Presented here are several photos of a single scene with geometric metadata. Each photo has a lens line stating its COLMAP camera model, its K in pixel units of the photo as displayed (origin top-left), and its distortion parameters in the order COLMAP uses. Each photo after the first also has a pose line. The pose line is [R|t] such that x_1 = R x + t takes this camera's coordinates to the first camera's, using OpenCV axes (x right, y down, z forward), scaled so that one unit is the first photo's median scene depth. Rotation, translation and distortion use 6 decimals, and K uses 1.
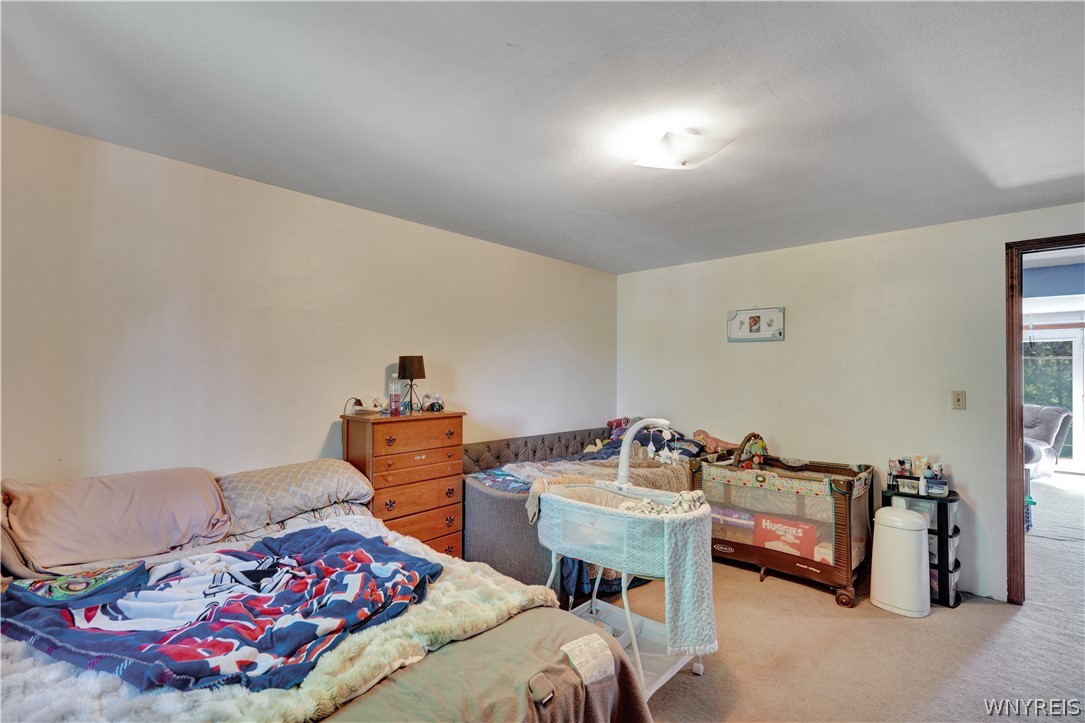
lens RADIAL K [[499.4, 0, 543.9], [0, 499.4, 369.1], [0, 0, 1]] dist [-0.003338, -0.000247]
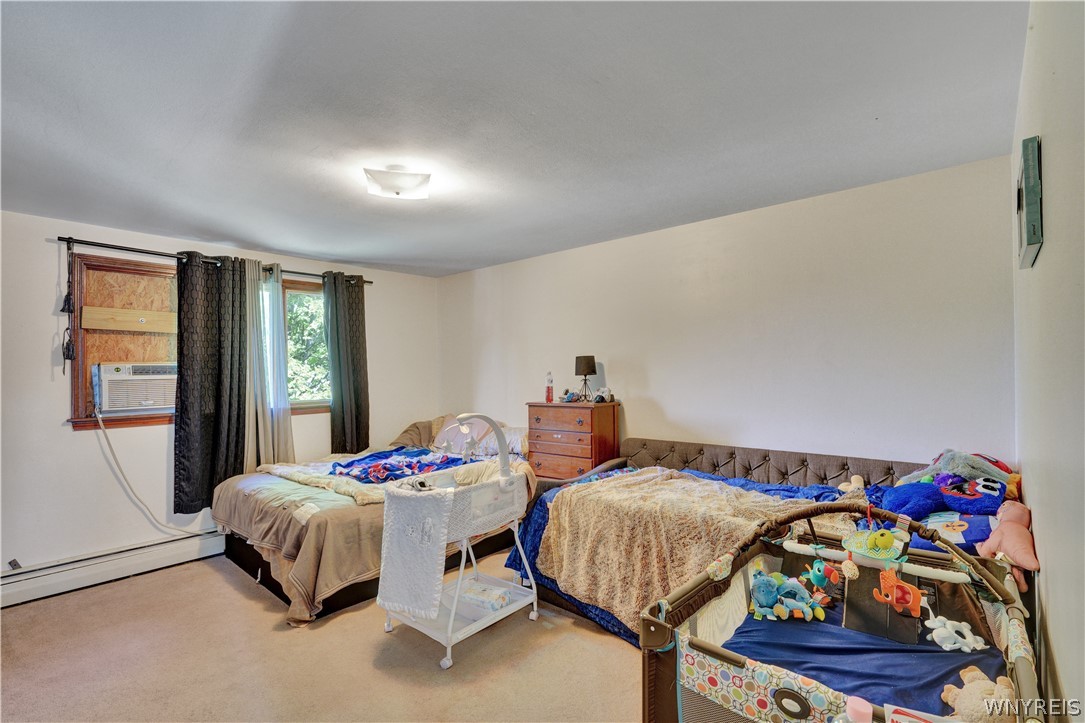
lens RADIAL K [[499.4, 0, 544.1], [0, 499.4, 365.4], [0, 0, 1]] dist [-0.003338, -0.000247]
pose [[0.016728, -0.014438, -0.999756, 0.963792], [0.027385, 0.999527, -0.013976, 0.010488], [0.999485, -0.027144, 0.017116, 0.873106]]
